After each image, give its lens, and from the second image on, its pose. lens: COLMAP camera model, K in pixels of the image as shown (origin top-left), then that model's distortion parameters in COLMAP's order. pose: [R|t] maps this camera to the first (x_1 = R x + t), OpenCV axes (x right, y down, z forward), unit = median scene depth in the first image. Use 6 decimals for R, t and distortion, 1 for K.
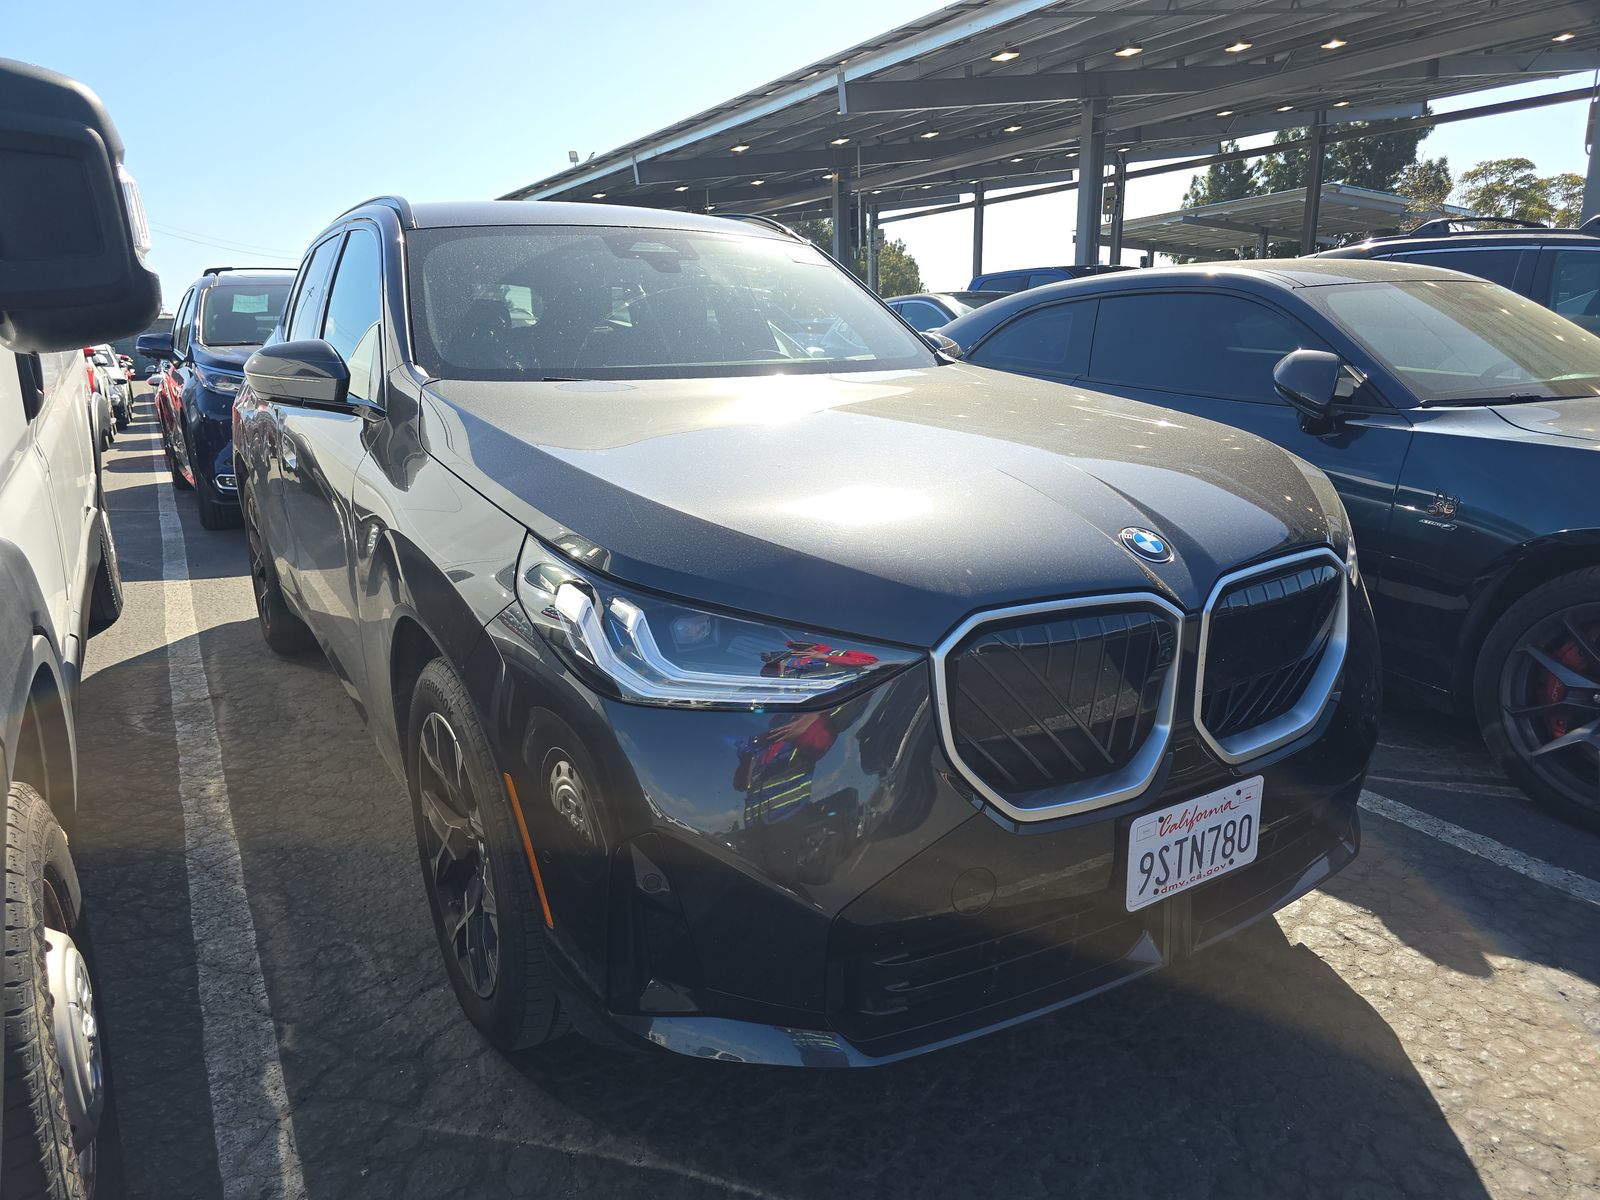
lens RADIAL K [[1067.7, 0, 800.0], [0, 1067.7, 600.0], [0, 0, 1]] dist [0.071546, -0.065438]
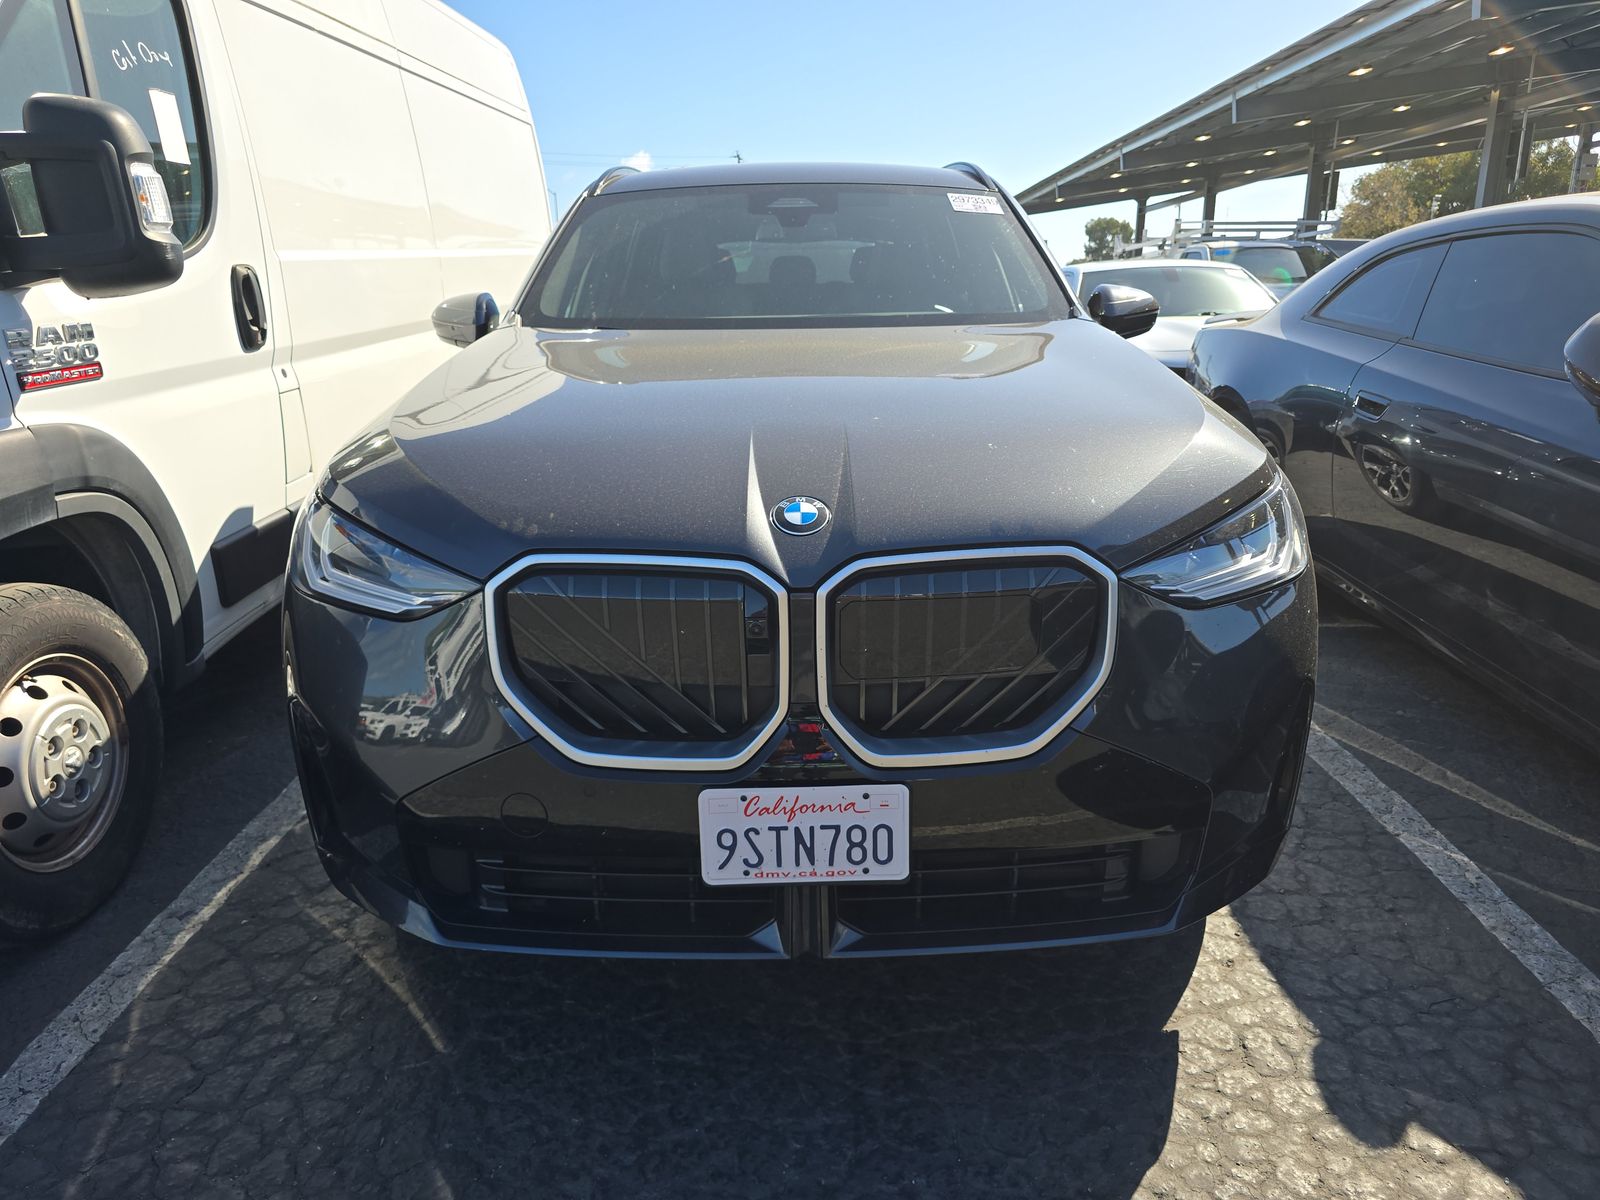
lens RADIAL K [[1067.7, 0, 800.0], [0, 1067.7, 600.0], [0, 0, 1]] dist [0.071546, -0.065438]
pose [[0.855645, 0.142736, -0.497492, 0.787904], [-0.123675, 0.989761, 0.071264, -0.042467], [0.502570, 0.000551, 0.864537, 0.195009]]
